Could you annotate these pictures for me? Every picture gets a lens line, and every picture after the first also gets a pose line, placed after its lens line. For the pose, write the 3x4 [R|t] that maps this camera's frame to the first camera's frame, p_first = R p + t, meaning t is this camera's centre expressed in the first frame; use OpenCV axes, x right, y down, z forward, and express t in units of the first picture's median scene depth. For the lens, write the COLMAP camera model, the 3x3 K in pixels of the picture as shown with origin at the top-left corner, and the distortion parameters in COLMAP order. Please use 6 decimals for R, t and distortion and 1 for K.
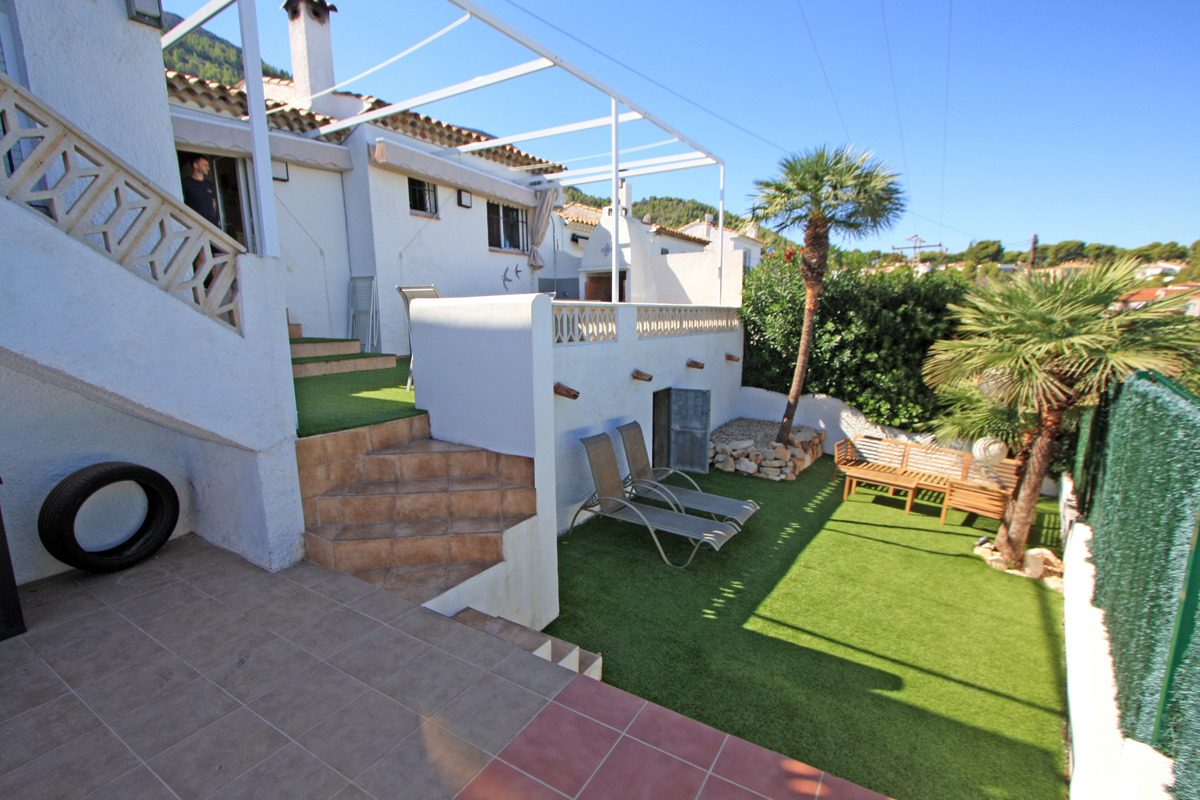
lens RADIAL K [[552.2, 0, 598.2], [0, 552.2, 419.0], [0, 0, 1]] dist [-0.018934, 0.002319]
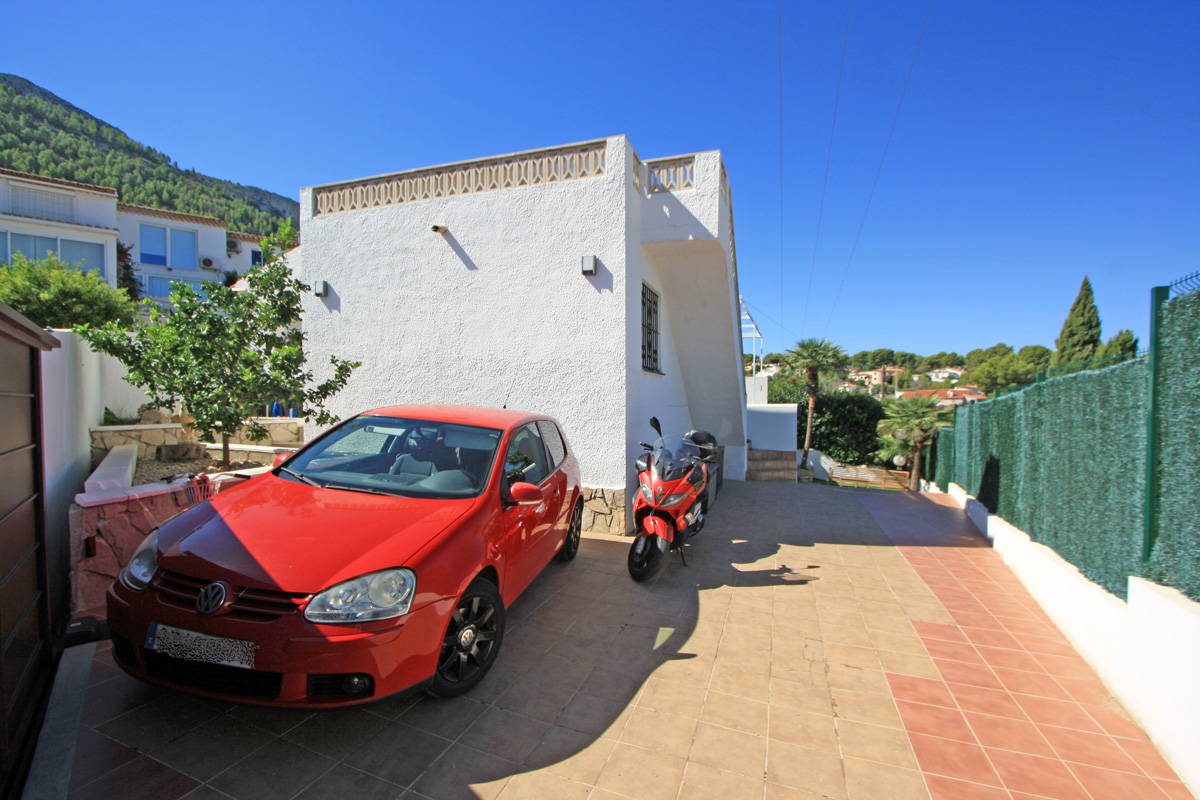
lens RADIAL K [[552.2, 0, 598.1], [0, 552.2, 423.1], [0, 0, 1]] dist [-0.018934, 0.002319]
pose [[0.975660, 0.006663, 0.219187, -0.832110], [0.026945, 0.988321, -0.149983, 0.151866], [-0.217626, 0.152239, 0.964086, -0.823490]]
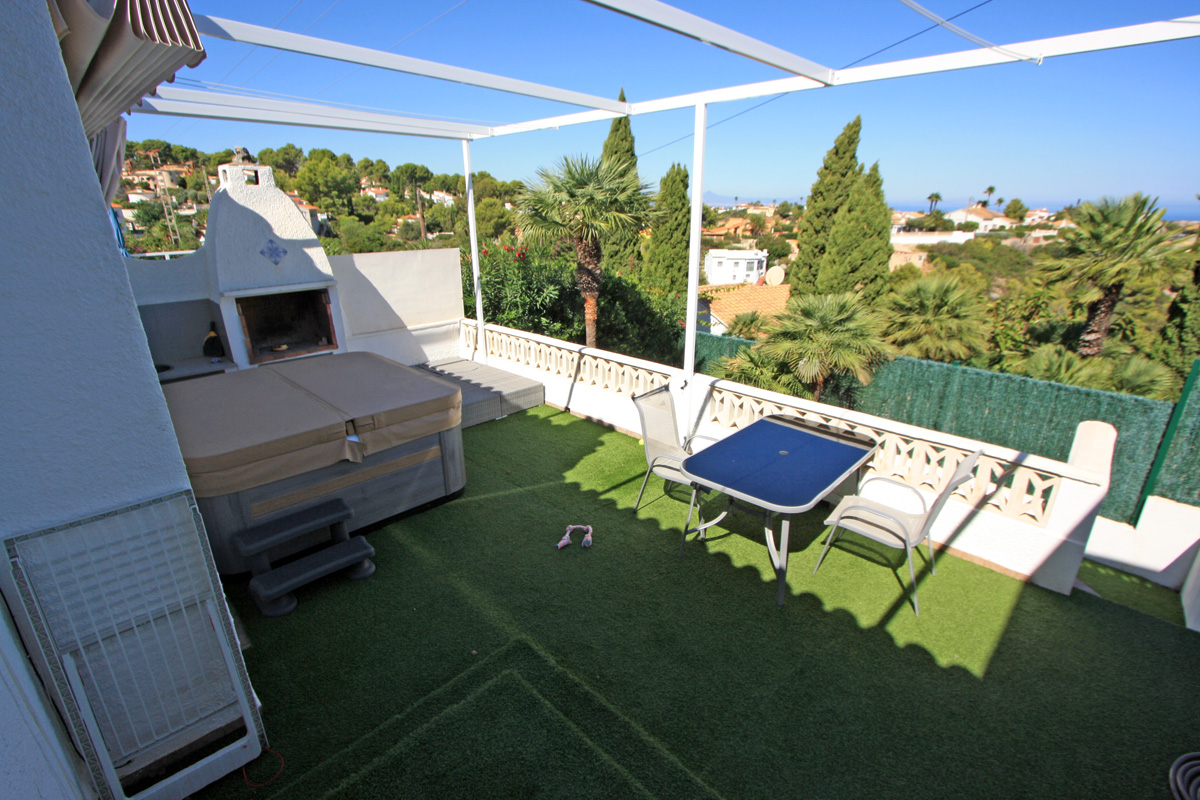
lens RADIAL K [[552.2, 0, 593.1], [0, 552.2, 418.3], [0, 0, 1]] dist [-0.018934, 0.002319]
pose [[0.228806, -0.342271, 0.911317, -0.540040], [0.186263, 0.934247, 0.304118, -0.305698], [-0.955486, 0.100161, 0.277514, 0.669590]]
